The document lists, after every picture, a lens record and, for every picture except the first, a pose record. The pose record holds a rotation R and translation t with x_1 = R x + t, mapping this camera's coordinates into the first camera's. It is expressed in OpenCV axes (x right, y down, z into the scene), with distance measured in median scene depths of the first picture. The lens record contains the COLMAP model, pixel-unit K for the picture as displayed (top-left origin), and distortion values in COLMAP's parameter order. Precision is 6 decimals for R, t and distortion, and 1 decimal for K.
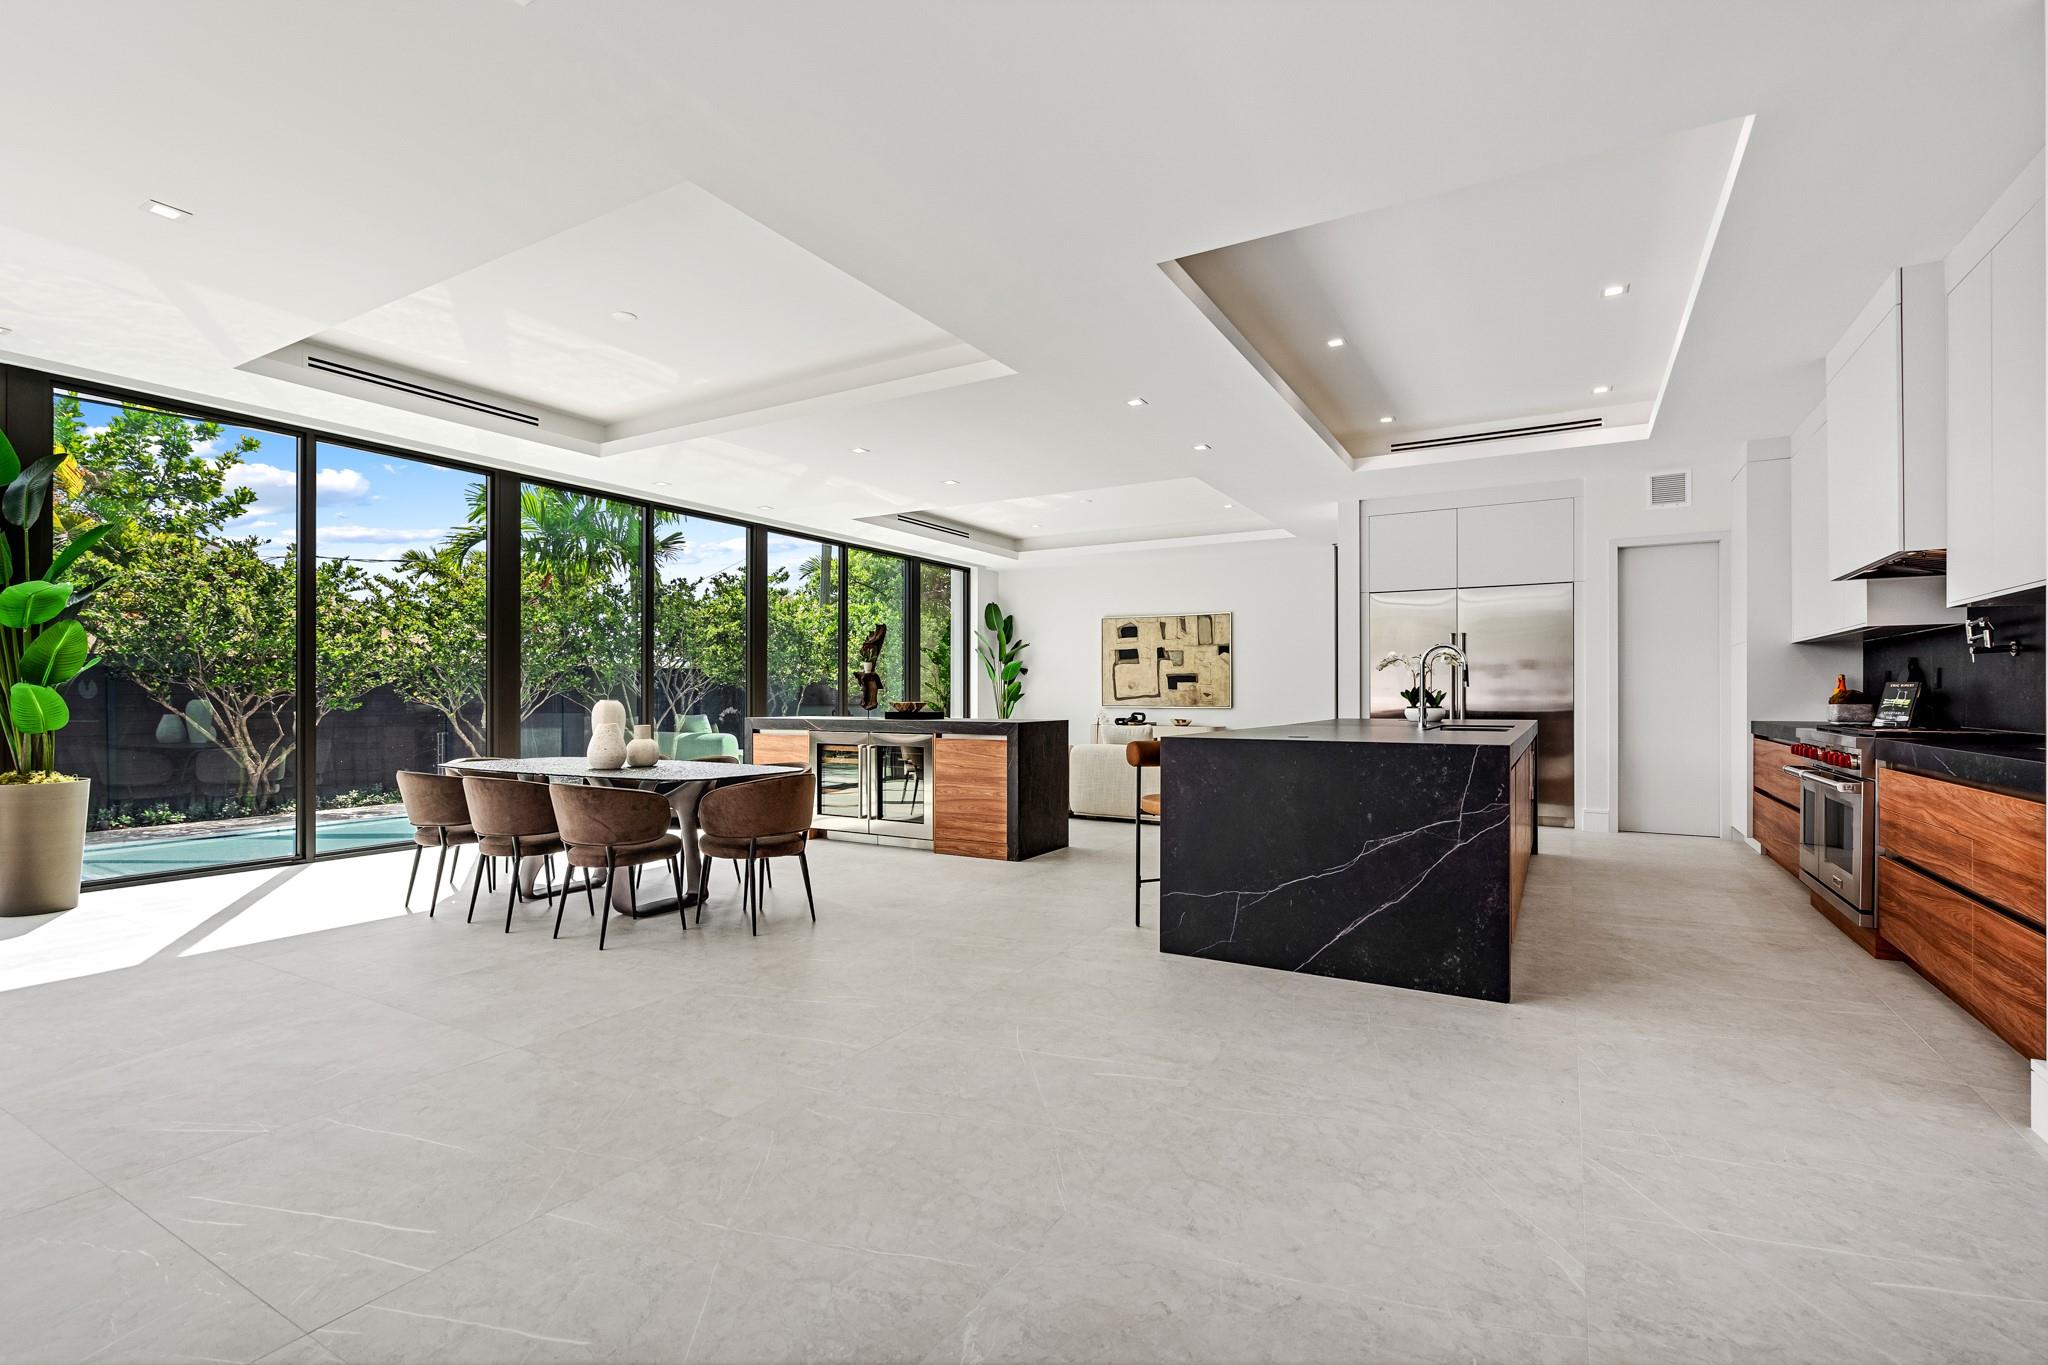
lens RADIAL K [[932.0, 0, 1022.2], [0, 932.0, 688.9], [0, 0, 1]] dist [0.000590, 0.000293]
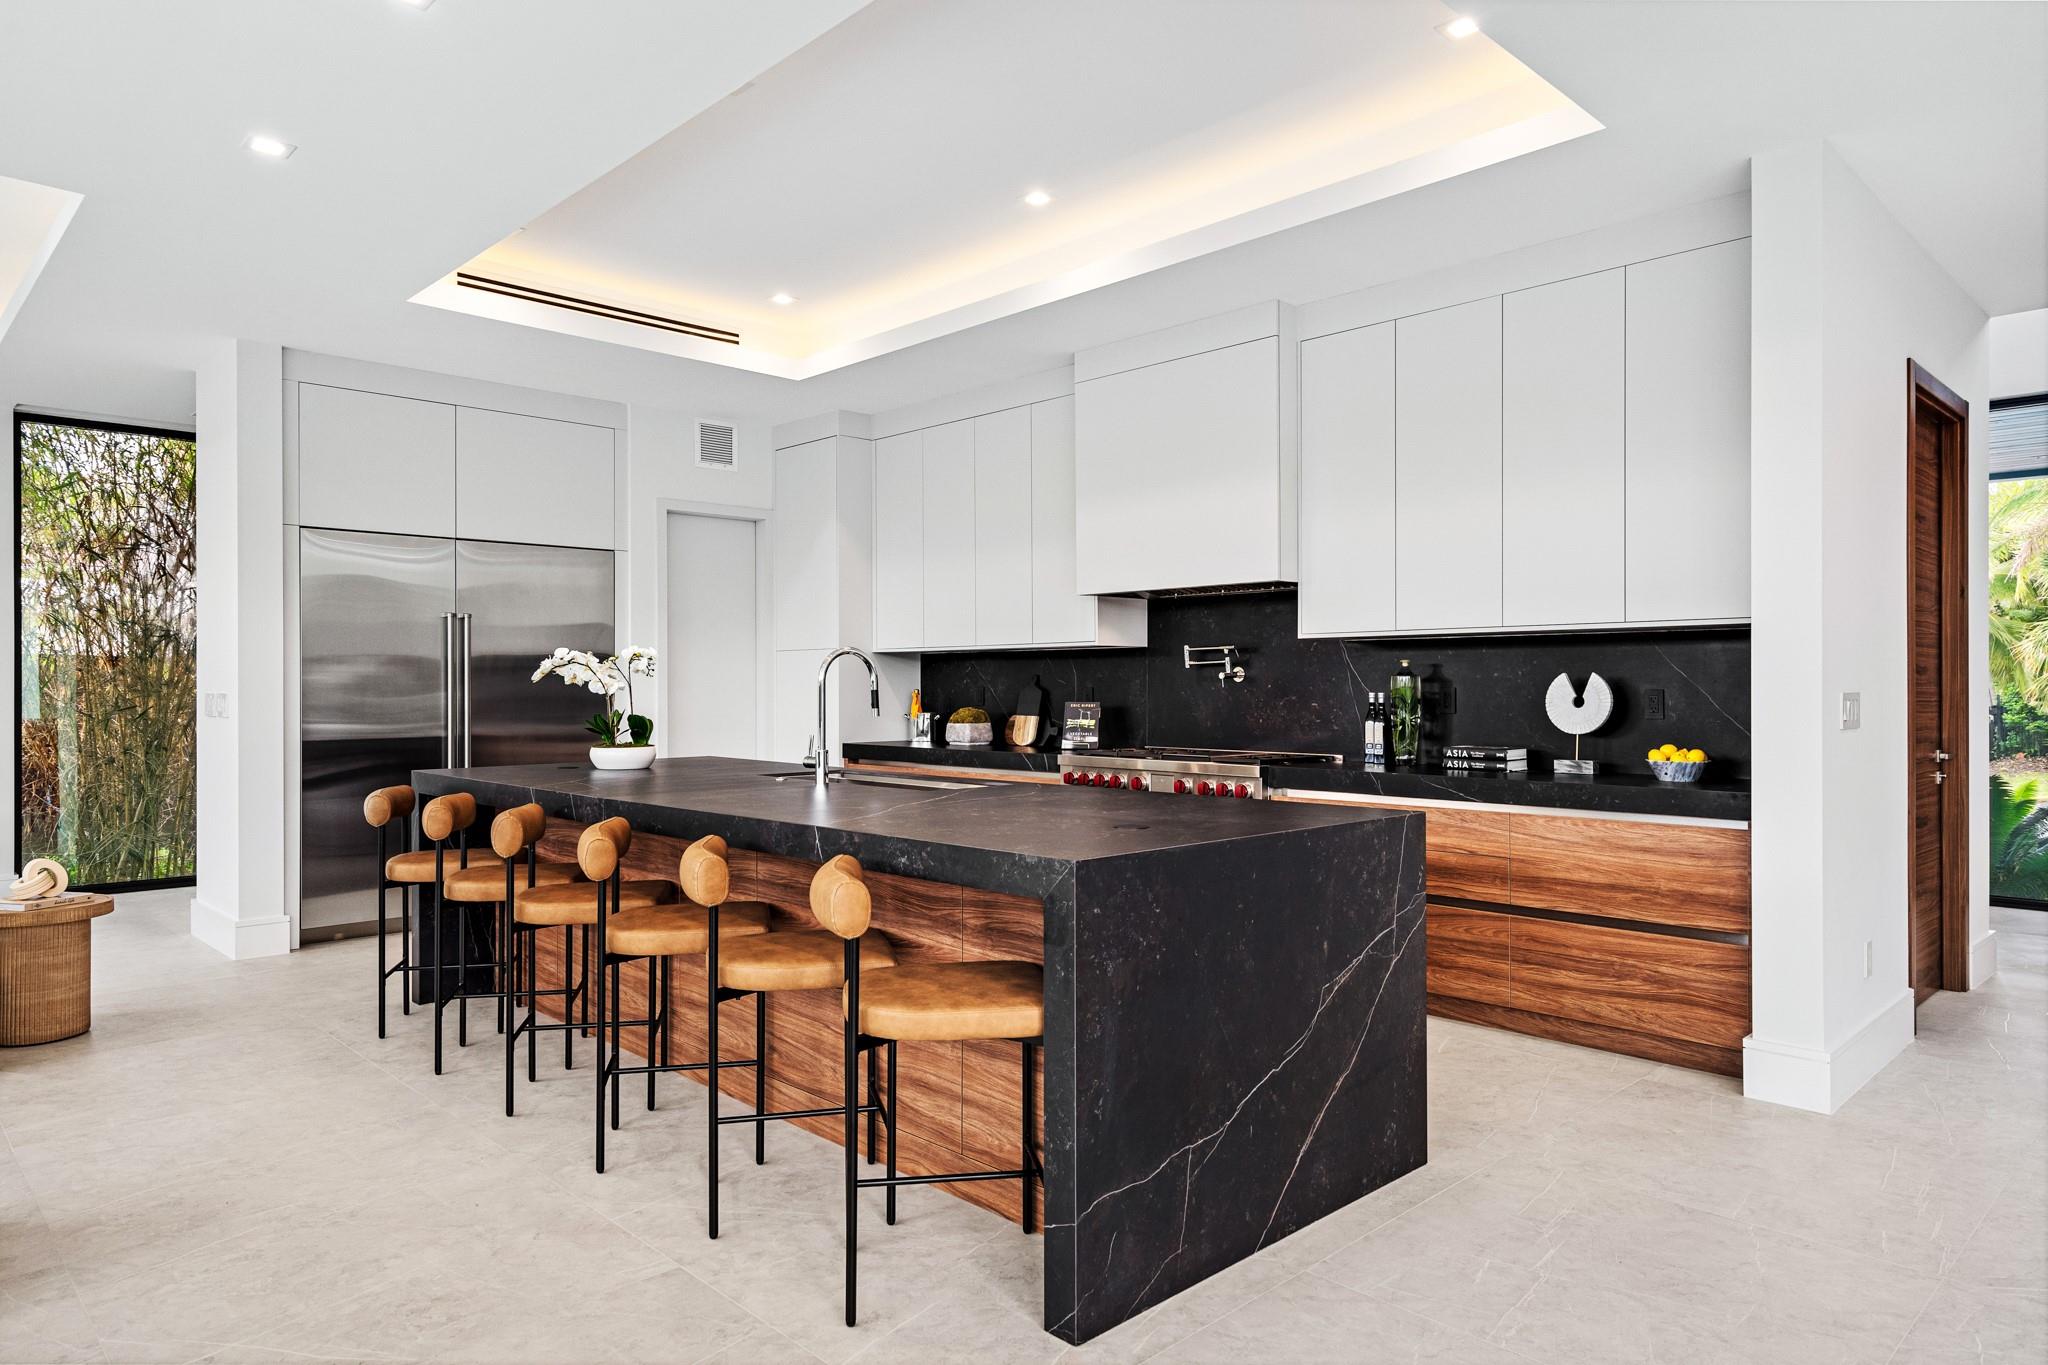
lens RADIAL K [[1249.7, 0, 1023.1], [0, 1249.7, 683.4], [0, 0, 1]] dist [0.003468, -0.000393]
pose [[0.271714, 0.002991, 0.962373, -0.483336], [-0.007635, 0.999970, -0.000952, -0.035418], [-0.962348, -0.007089, 0.271729, 0.974669]]
